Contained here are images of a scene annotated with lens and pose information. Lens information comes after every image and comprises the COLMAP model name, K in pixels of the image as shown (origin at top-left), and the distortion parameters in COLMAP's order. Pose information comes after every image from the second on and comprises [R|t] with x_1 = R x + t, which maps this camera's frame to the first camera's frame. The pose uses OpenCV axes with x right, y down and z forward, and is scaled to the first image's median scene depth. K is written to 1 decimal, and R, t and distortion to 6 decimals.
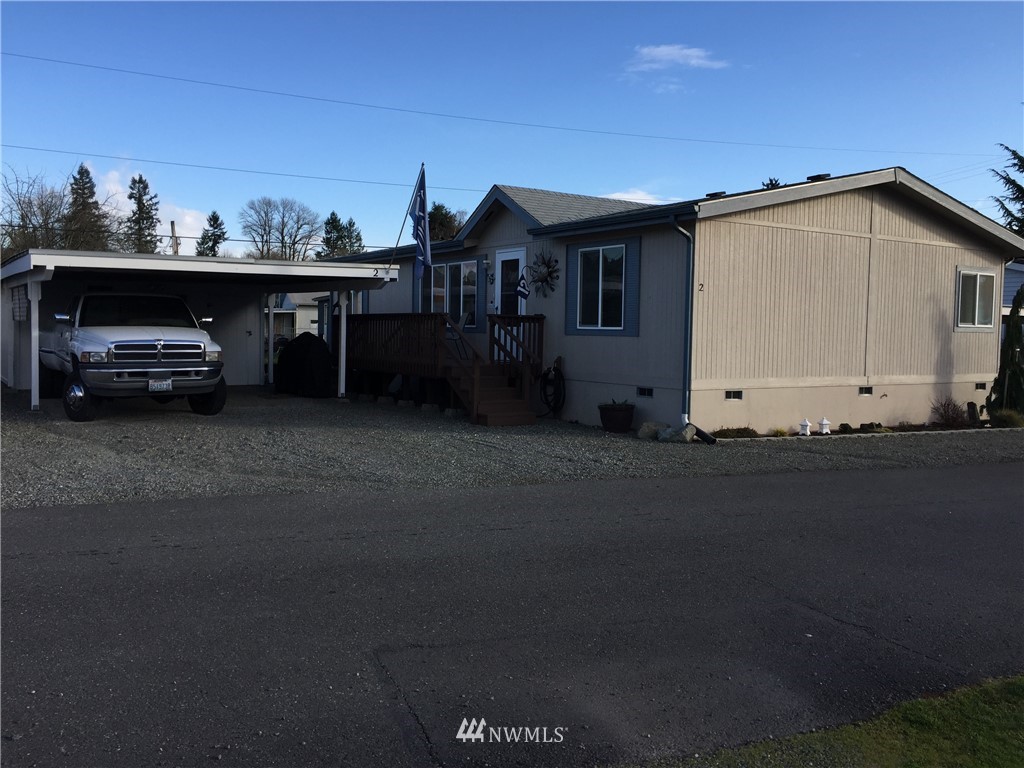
lens RADIAL K [[867.5, 0, 512.4], [0, 867.5, 383.1], [0, 0, 1]] dist [0.106644, 0.006629]
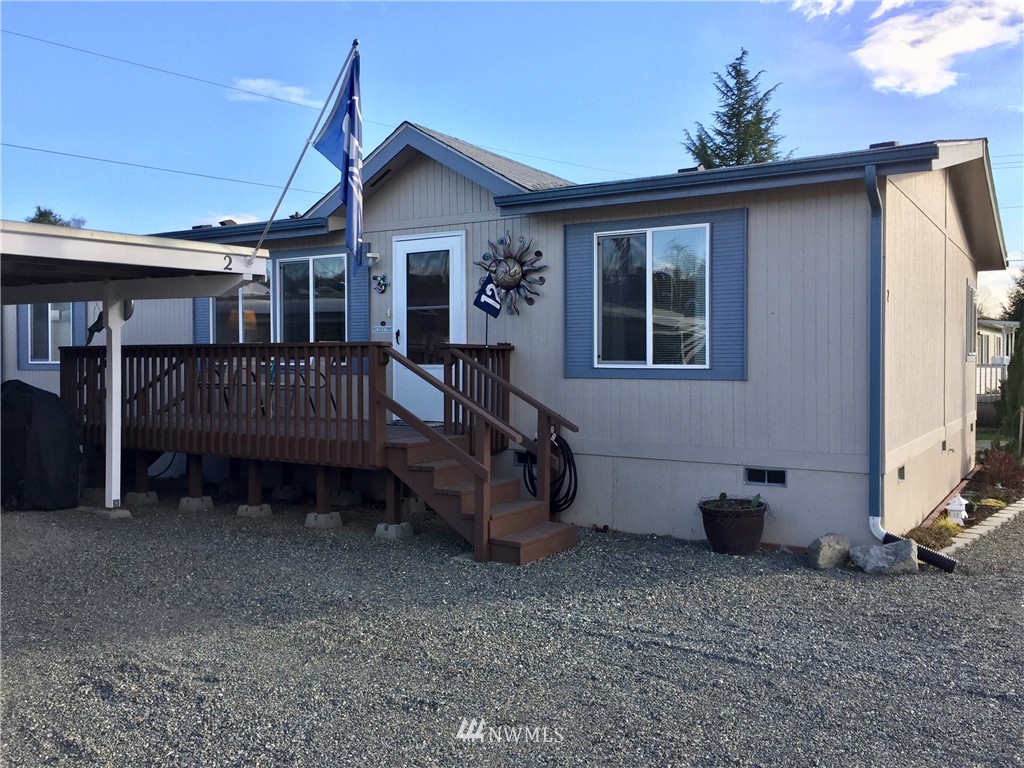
lens RADIAL K [[867.5, 0, 511.9], [0, 867.5, 387.5], [0, 0, 1]] dist [0.106644, 0.006629]
pose [[0.914108, -0.029736, 0.404378, -0.209134], [0.037892, 0.999208, -0.012180, -0.042539], [-0.403695, 0.026457, 0.914511, 0.469220]]
